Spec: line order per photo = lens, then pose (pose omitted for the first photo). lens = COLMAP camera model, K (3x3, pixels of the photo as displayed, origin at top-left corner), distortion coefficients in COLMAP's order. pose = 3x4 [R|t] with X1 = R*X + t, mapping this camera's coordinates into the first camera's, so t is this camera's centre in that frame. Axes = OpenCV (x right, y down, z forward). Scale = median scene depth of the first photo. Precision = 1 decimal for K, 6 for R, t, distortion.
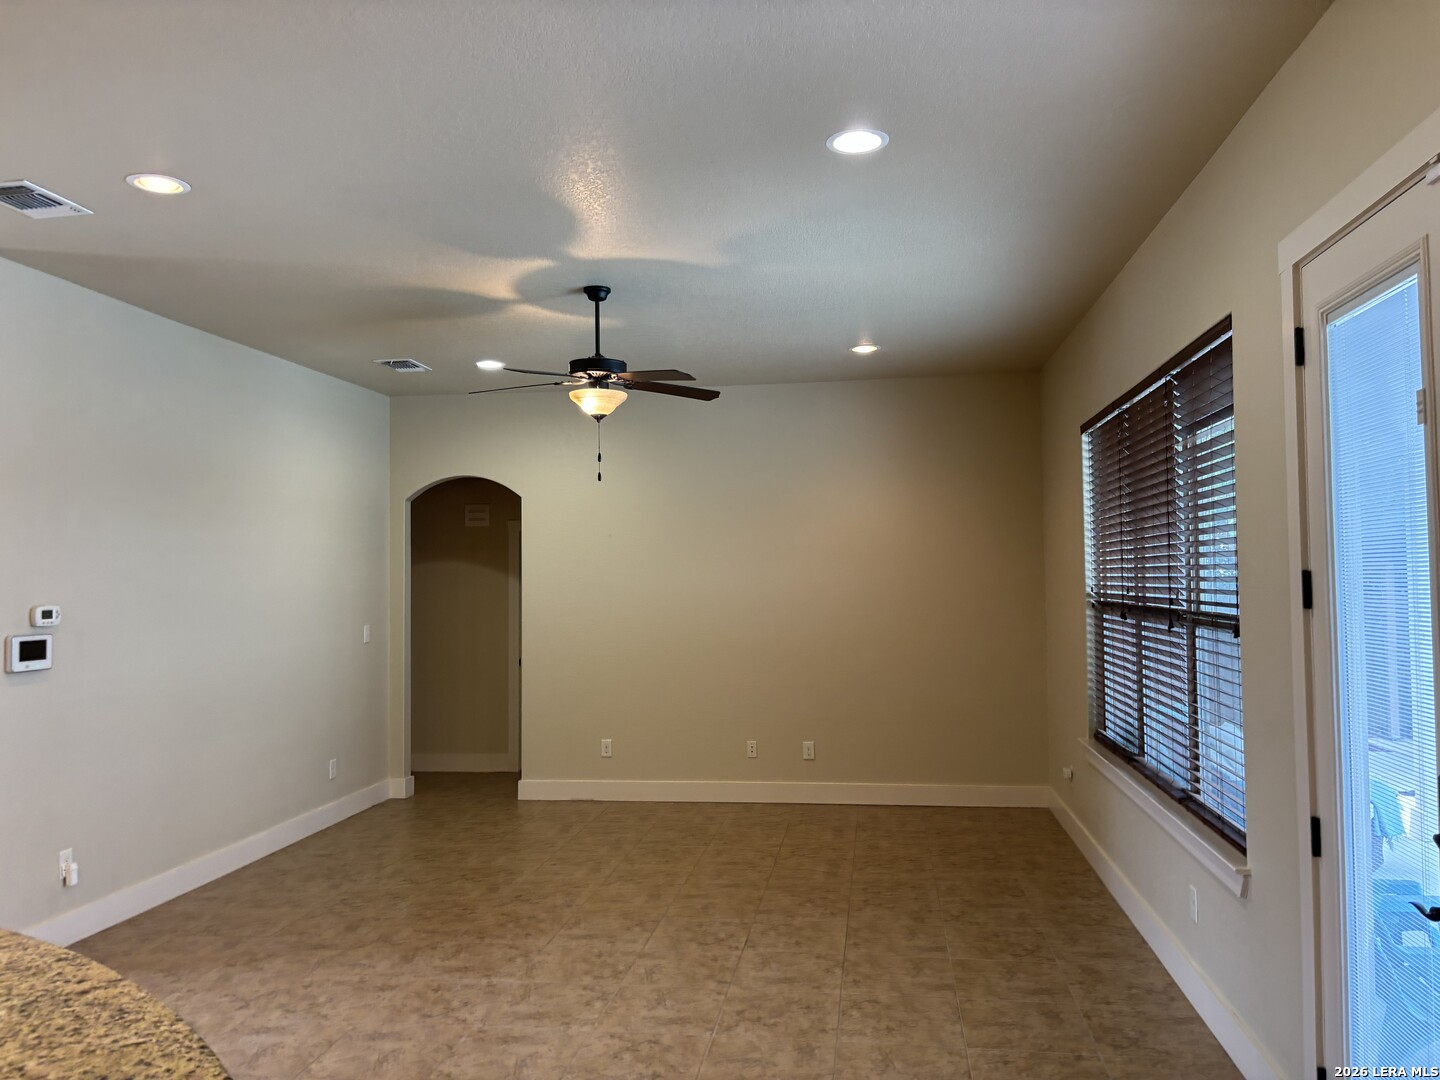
lens RADIAL K [[1095.4, 0, 720.8], [0, 1095.4, 534.2], [0, 0, 1]] dist [0.038402, -0.056174]
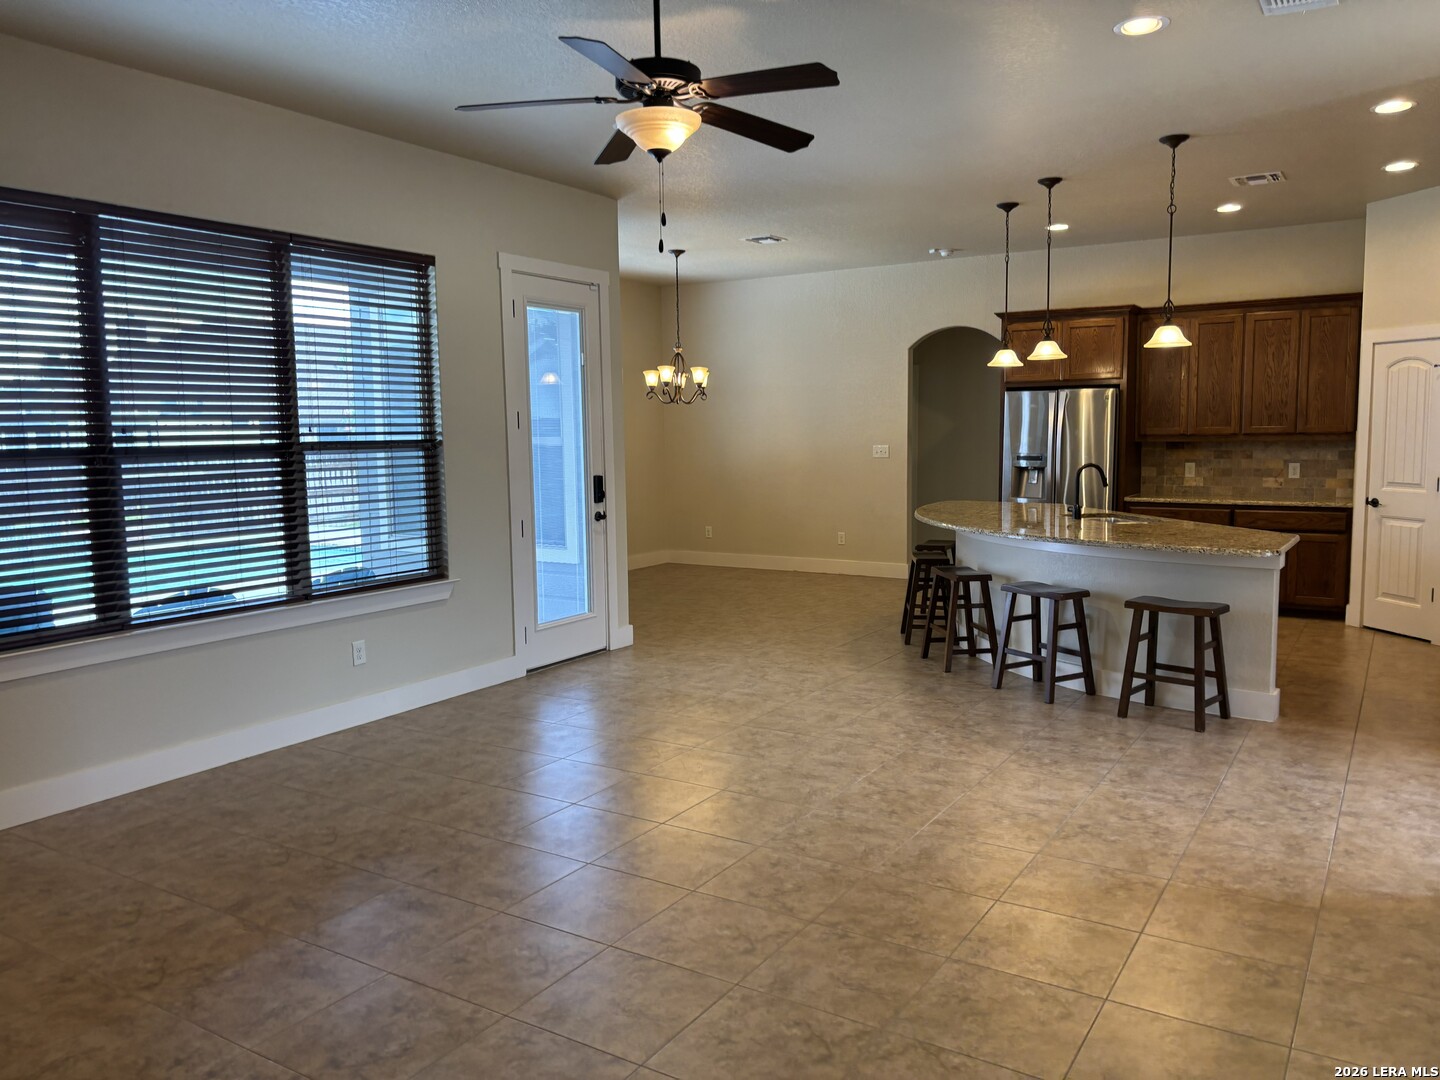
lens RADIAL K [[1095.4, 0, 720.8], [0, 1095.4, 534.2], [0, 0, 1]] dist [0.038402, -0.056174]
pose [[-0.913619, -0.017376, 0.406201, -0.480703], [0.007155, 0.998245, 0.058793, 0.096070], [-0.406509, 0.056621, -0.911890, 1.824944]]
